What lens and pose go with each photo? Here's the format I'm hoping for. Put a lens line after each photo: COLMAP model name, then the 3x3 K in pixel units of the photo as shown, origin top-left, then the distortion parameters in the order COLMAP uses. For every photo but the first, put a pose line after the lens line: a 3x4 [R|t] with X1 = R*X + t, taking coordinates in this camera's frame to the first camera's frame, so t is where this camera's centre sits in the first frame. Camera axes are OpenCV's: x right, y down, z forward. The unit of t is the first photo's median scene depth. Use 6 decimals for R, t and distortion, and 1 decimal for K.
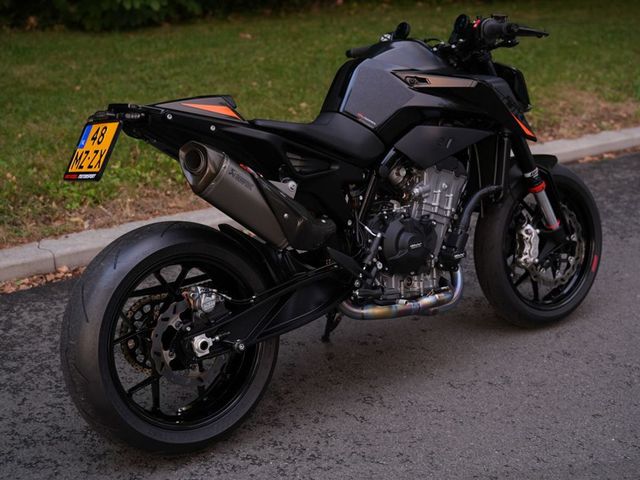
lens RADIAL K [[1002.9, 0, 321.7], [0, 1002.9, 241.7], [0, 0, 1]] dist [-0.071043, 0.835780]
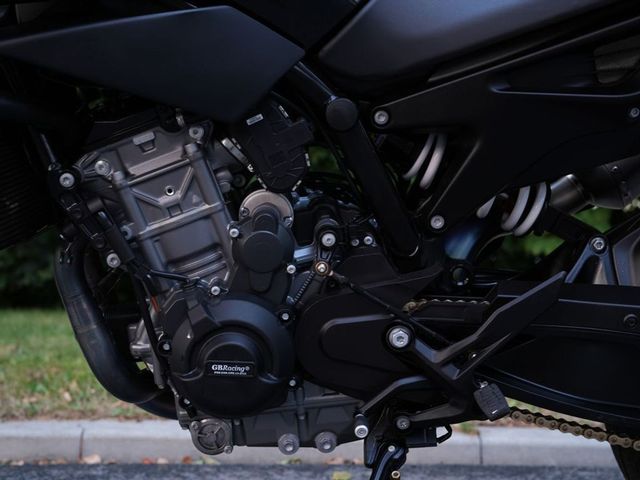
lens RADIAL K [[1002.9, 0, 321.7], [0, 1002.9, 241.7], [0, 0, 1]] dist [-0.071043, 0.835780]
pose [[0.813983, -0.046636, -0.579014, 0.298380], [-0.186355, 0.923122, -0.336330, 0.116534], [0.550186, 0.381669, 0.742714, 0.799172]]
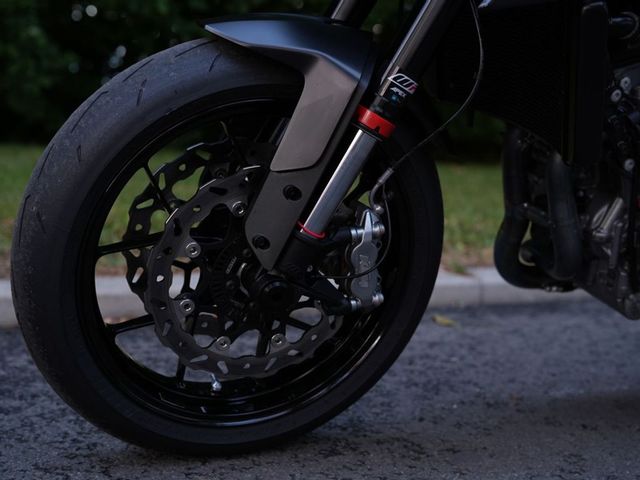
lens RADIAL K [[1002.9, 0, 321.7], [0, 1002.9, 241.7], [0, 0, 1]] dist [-0.071043, 0.835780]
pose [[0.979438, 0.039103, -0.197919, -0.063329], [-0.083643, 0.971453, -0.221996, 0.157008], [0.183588, 0.233986, 0.954749, 0.578374]]
